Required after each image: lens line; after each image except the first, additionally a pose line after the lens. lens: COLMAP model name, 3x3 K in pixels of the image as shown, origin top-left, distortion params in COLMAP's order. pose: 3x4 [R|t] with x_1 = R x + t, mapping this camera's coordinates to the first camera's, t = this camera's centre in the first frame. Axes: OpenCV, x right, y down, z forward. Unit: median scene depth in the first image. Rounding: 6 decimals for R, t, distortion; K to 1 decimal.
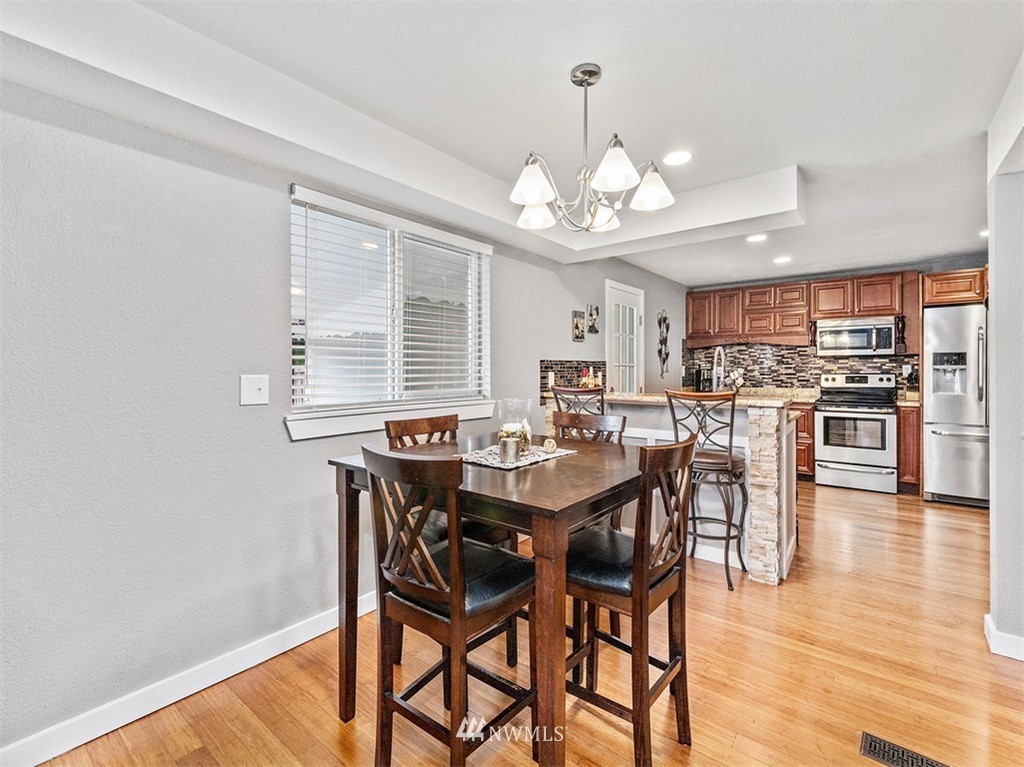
lens RADIAL K [[470.6, 0, 510.1], [0, 470.6, 368.6], [0, 0, 1]] dist [0.000866, 0.000236]
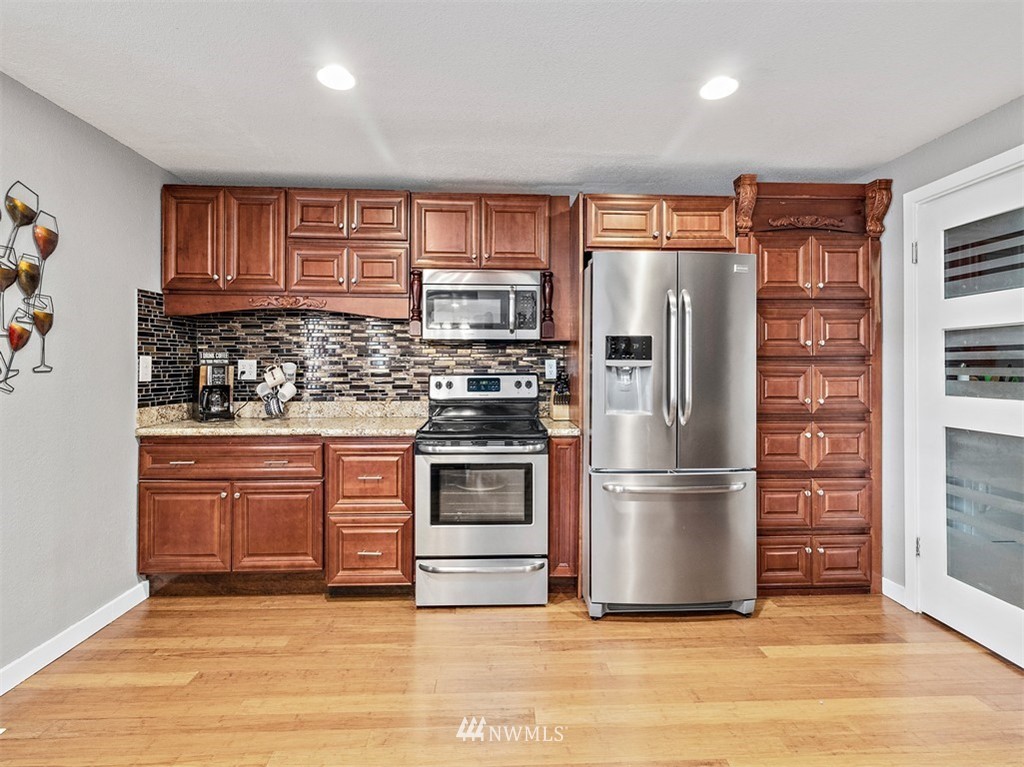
lens RADIAL K [[470.6, 0, 510.1], [0, 470.6, 368.6], [0, 0, 1]] dist [0.000866, 0.000236]
pose [[0.751342, 0.000206, 0.659913, 0.404213], [-0.006372, 0.999956, 0.006942, 0.000245], [-0.659883, -0.009420, 0.751310, 0.578930]]
